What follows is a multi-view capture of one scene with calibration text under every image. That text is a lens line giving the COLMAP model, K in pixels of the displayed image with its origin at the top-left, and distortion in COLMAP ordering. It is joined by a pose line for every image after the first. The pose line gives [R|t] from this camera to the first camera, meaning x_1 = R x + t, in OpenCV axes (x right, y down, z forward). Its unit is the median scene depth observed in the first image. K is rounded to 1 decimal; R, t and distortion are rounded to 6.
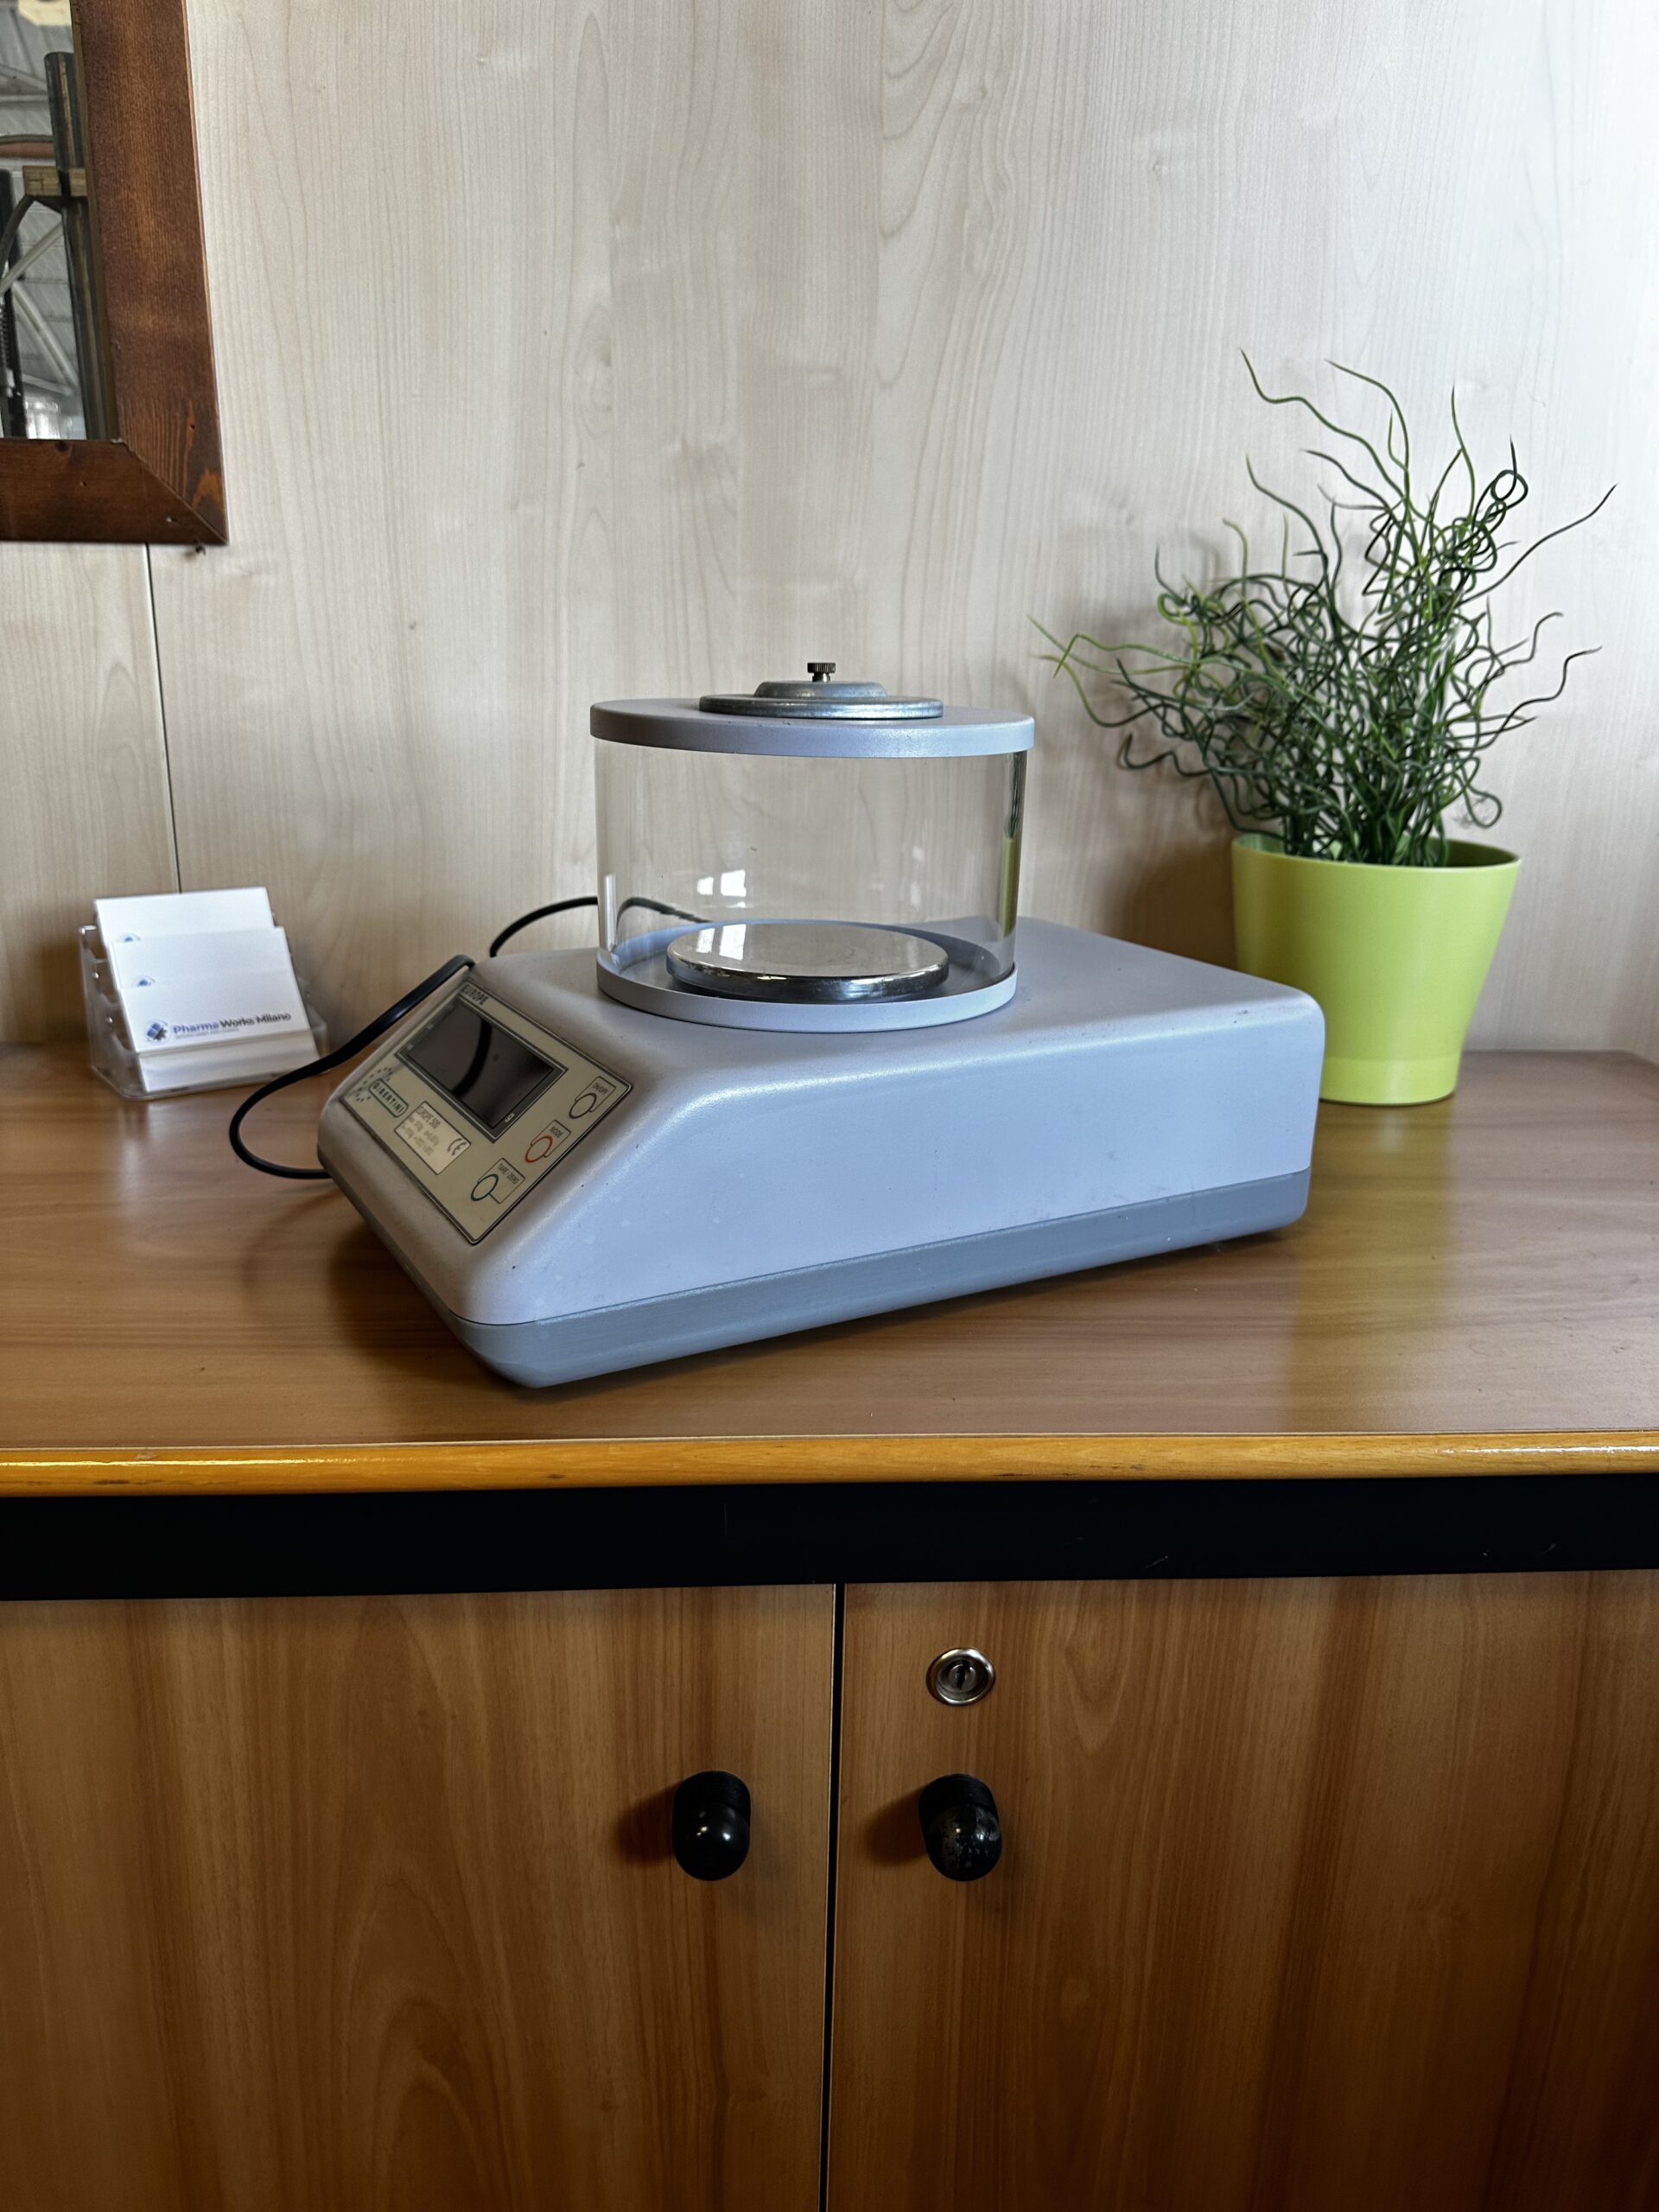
lens RADIAL K [[1563.4, 0, 827.1], [0, 1563.4, 1107.5], [0, 0, 1]] dist [0.003477, -0.027251]
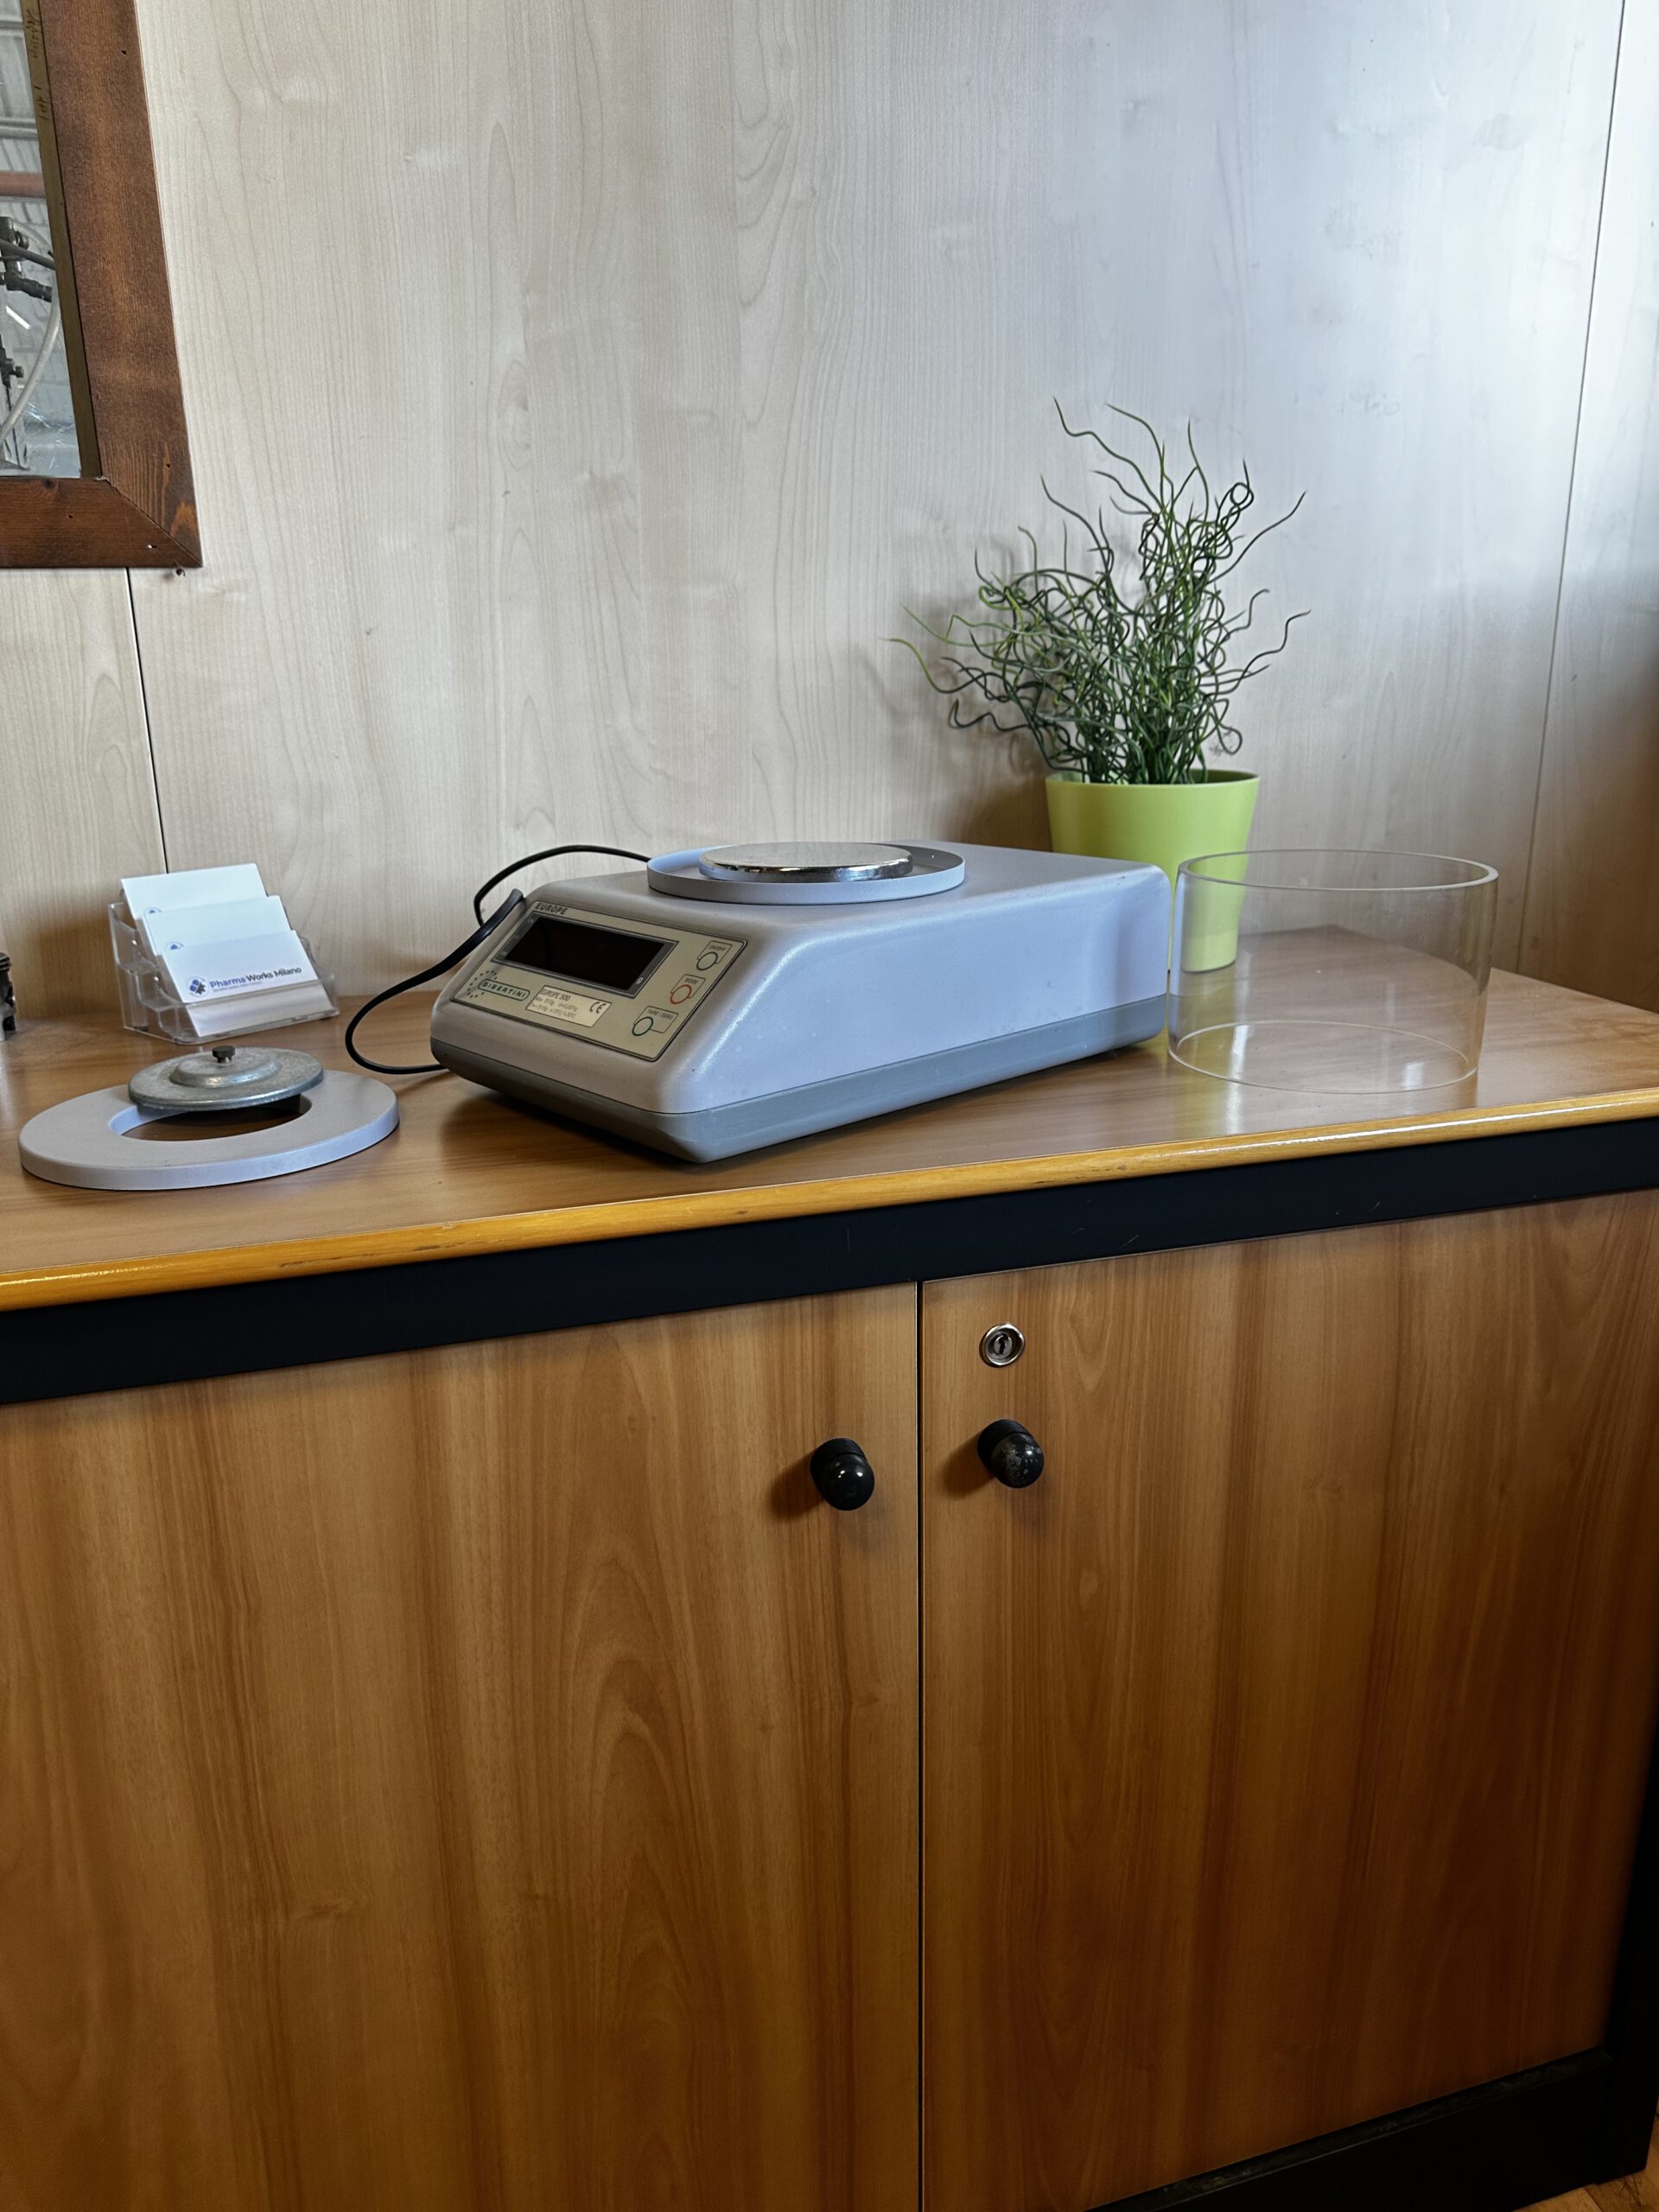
lens RADIAL K [[1559.4, 0, 833.6], [0, 1559.4, 1113.8], [0, 0, 1]] dist [0.026136, -0.052098]
pose [[0.973255, -0.099826, 0.206905, -0.217746], [0.101464, 0.994836, 0.002708, 0.088901], [-0.206107, 0.018358, 0.978357, -0.227631]]
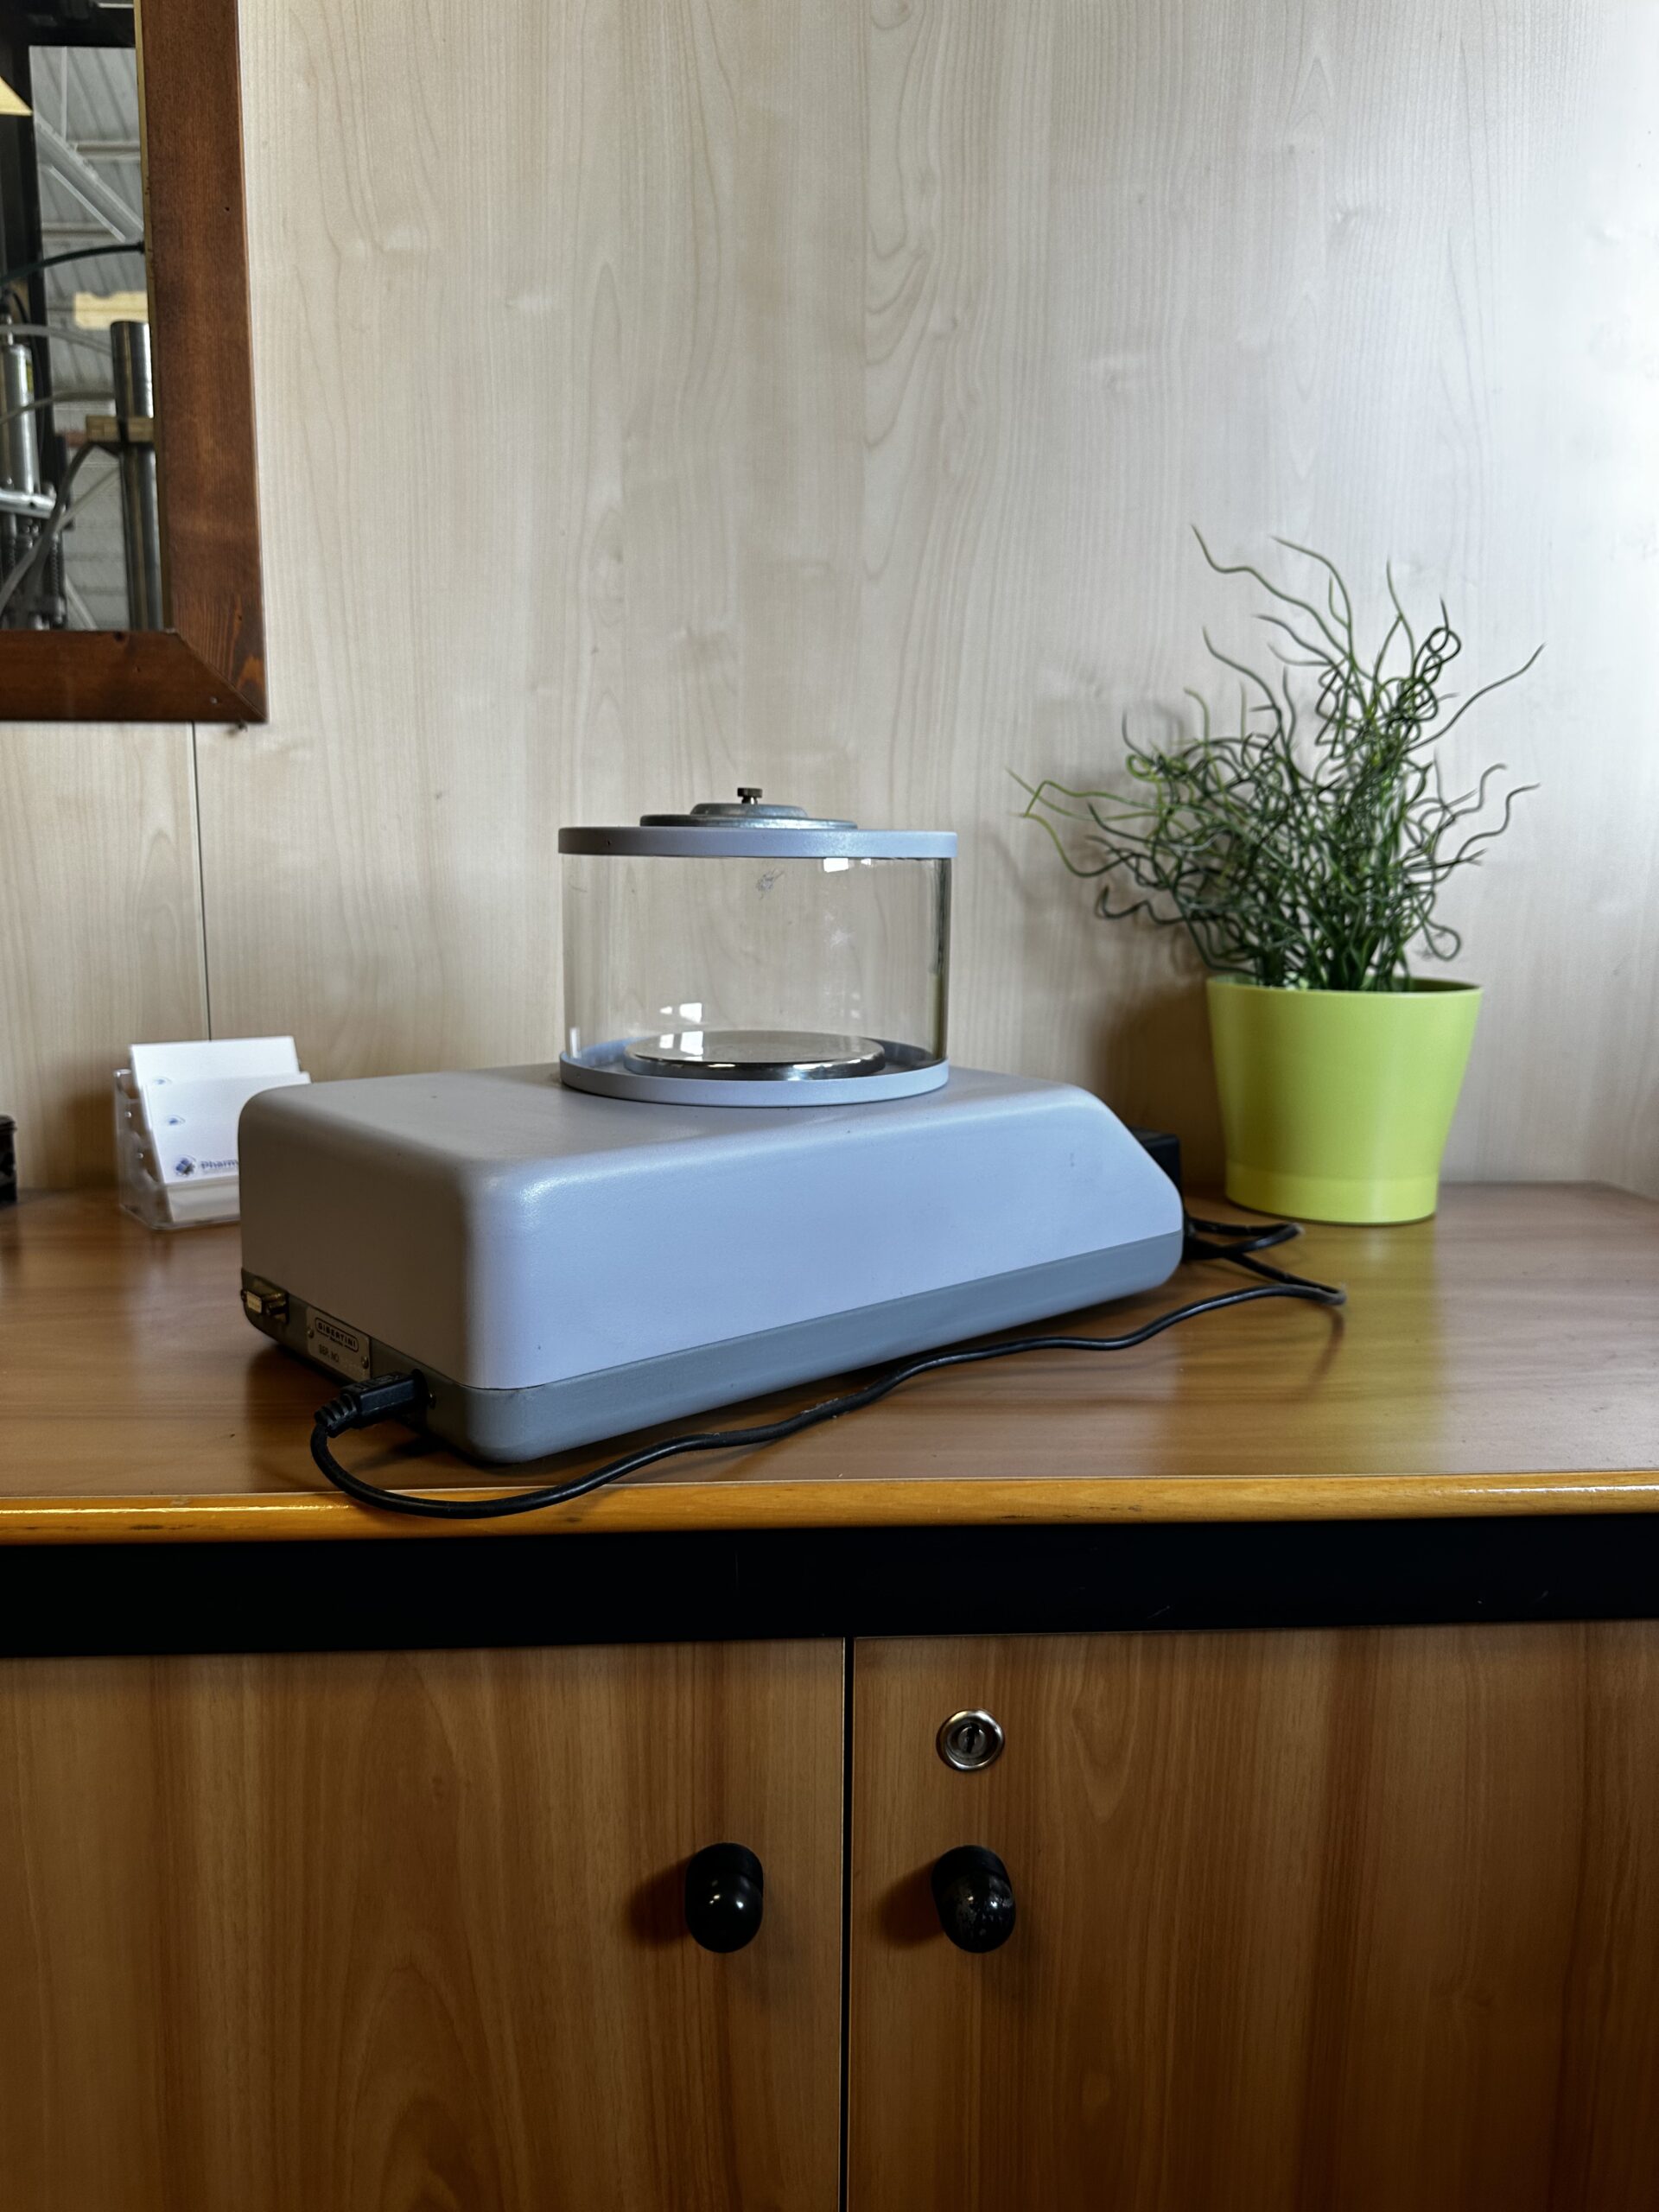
lens RADIAL K [[1557.8, 0, 819.3], [0, 1557.8, 1112.1], [0, 0, 1]] dist [0.043789, -0.099792]
pose [[0.999900, -0.014046, -0.001890, -0.002838], [0.013642, 0.990018, -0.140279, 0.067393], [0.003842, 0.140239, 0.990110, -0.038146]]
